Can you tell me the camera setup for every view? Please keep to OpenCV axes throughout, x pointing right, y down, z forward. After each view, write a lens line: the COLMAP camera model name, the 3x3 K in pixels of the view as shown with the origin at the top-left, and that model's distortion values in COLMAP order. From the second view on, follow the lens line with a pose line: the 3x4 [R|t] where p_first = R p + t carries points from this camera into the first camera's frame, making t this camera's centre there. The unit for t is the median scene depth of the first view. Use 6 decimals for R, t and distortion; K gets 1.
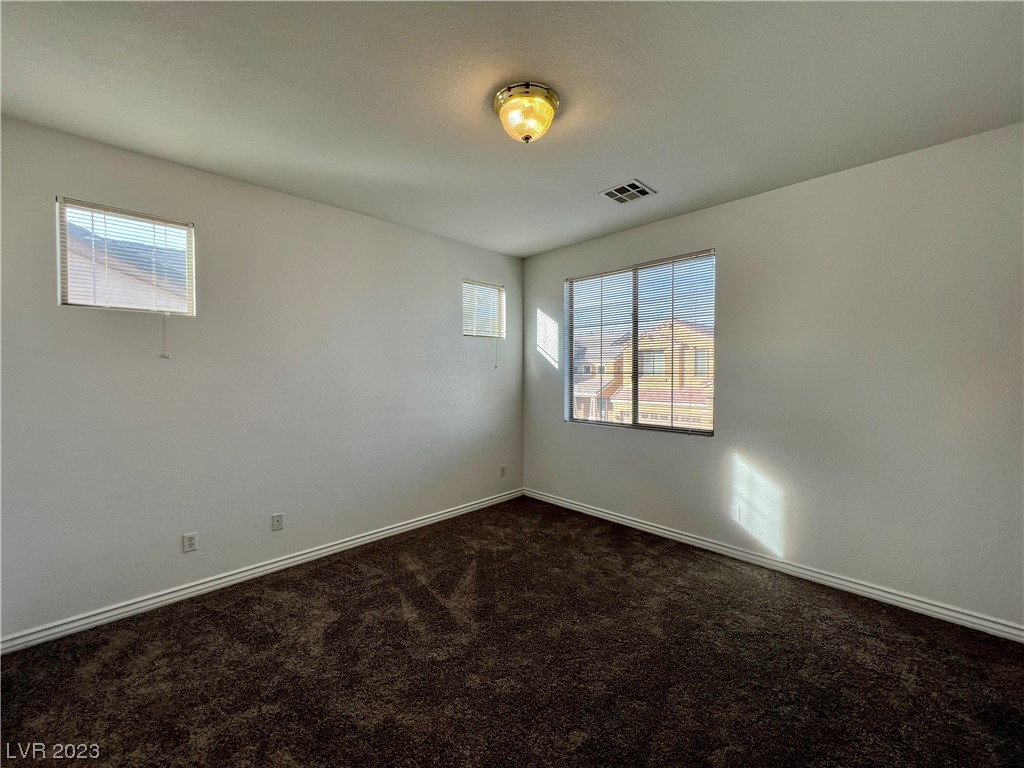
lens RADIAL K [[408.8, 0, 511.2], [0, 408.8, 382.2], [0, 0, 1]] dist [-0.000989, 0.000301]
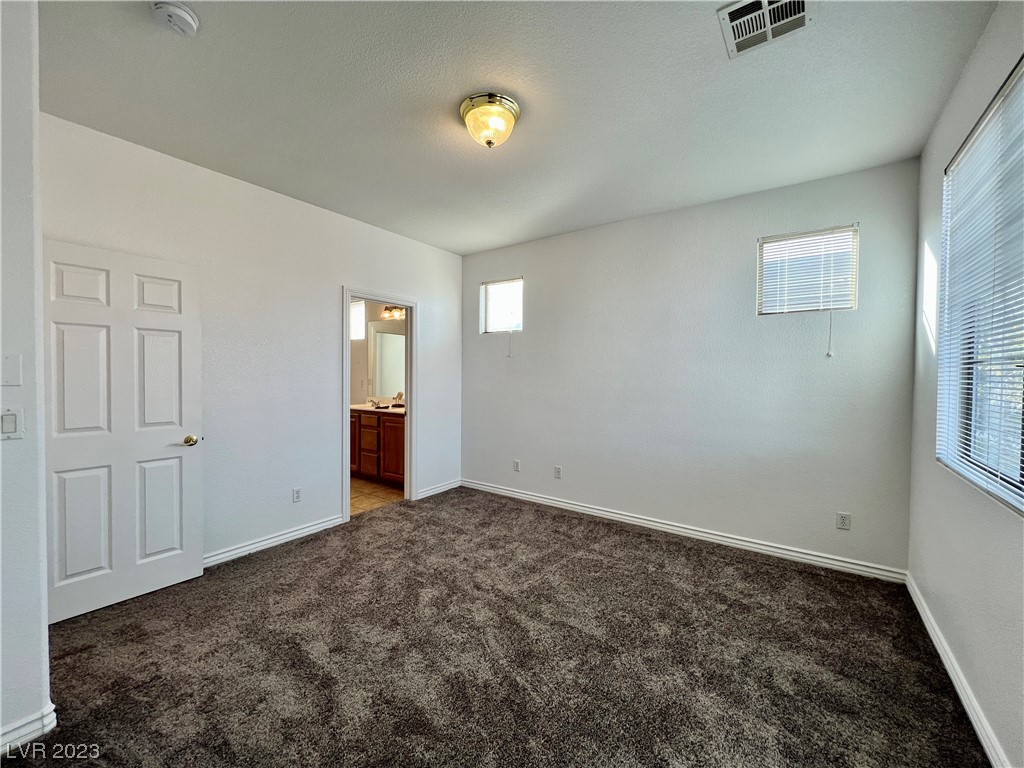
lens RADIAL K [[408.8, 0, 511.2], [0, 408.8, 382.2], [0, 0, 1]] dist [-0.000989, 0.000301]
pose [[0.181420, 0.027230, -0.983029, 0.823949], [-0.034669, 0.999172, 0.021279, 0.009332], [0.982794, 0.030220, 0.182214, 0.622898]]
